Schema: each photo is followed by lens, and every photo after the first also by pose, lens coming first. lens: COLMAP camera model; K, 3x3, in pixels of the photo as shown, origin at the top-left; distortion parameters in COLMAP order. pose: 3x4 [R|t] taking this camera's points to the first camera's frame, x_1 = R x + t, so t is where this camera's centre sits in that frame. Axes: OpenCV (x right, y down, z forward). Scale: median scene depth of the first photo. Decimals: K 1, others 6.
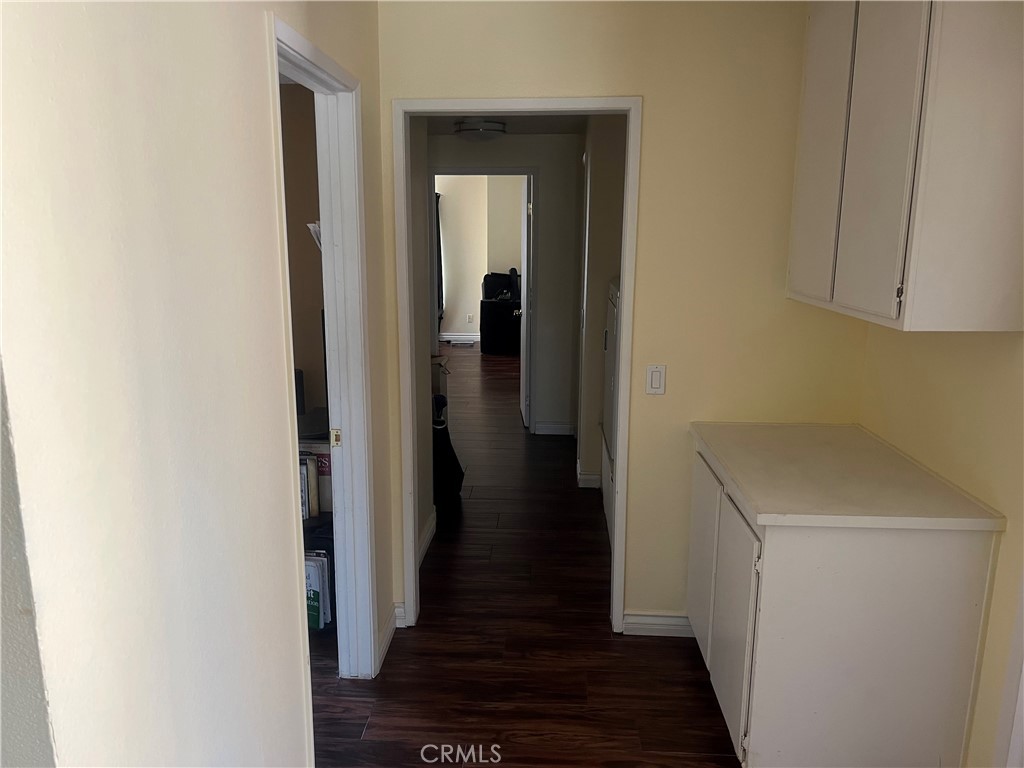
lens RADIAL K [[773.0, 0, 512.4], [0, 773.0, 389.4], [0, 0, 1]] dist [0.119665, -0.168135]
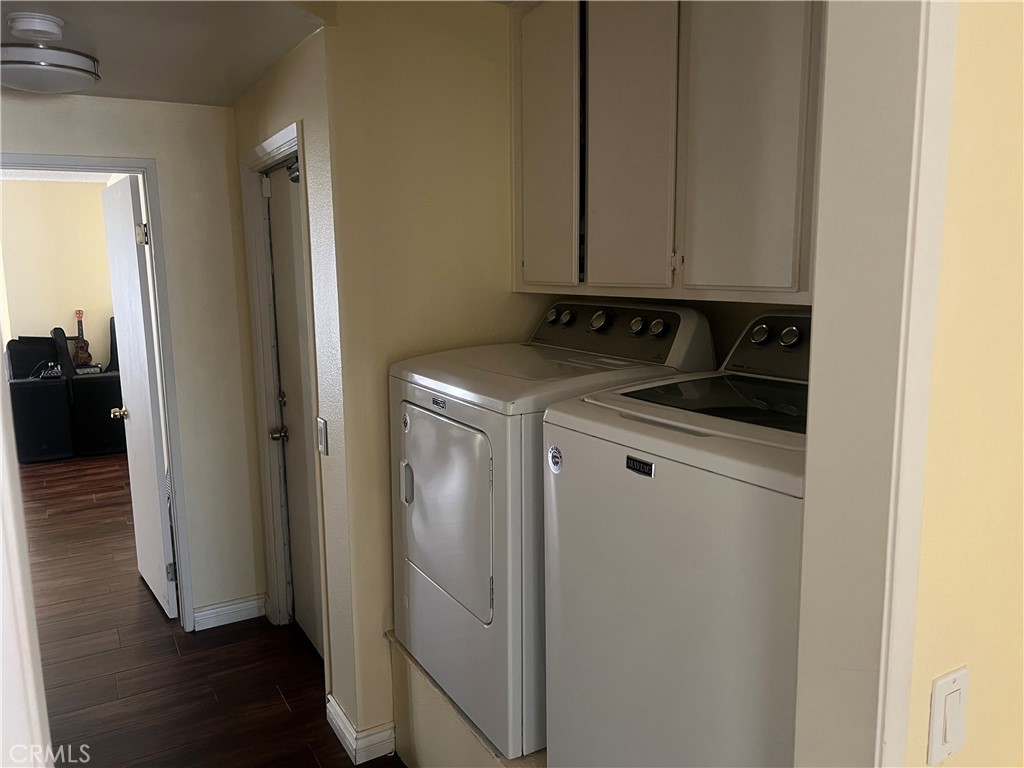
lens RADIAL K [[773.0, 0, 512.4], [0, 773.0, 389.4], [0, 0, 1]] dist [0.119665, -0.168135]
pose [[0.840988, -0.102384, 0.531278, -0.045499], [0.127743, 0.991745, -0.011089, -0.058450], [-0.525757, 0.077192, 0.847125, 0.280787]]
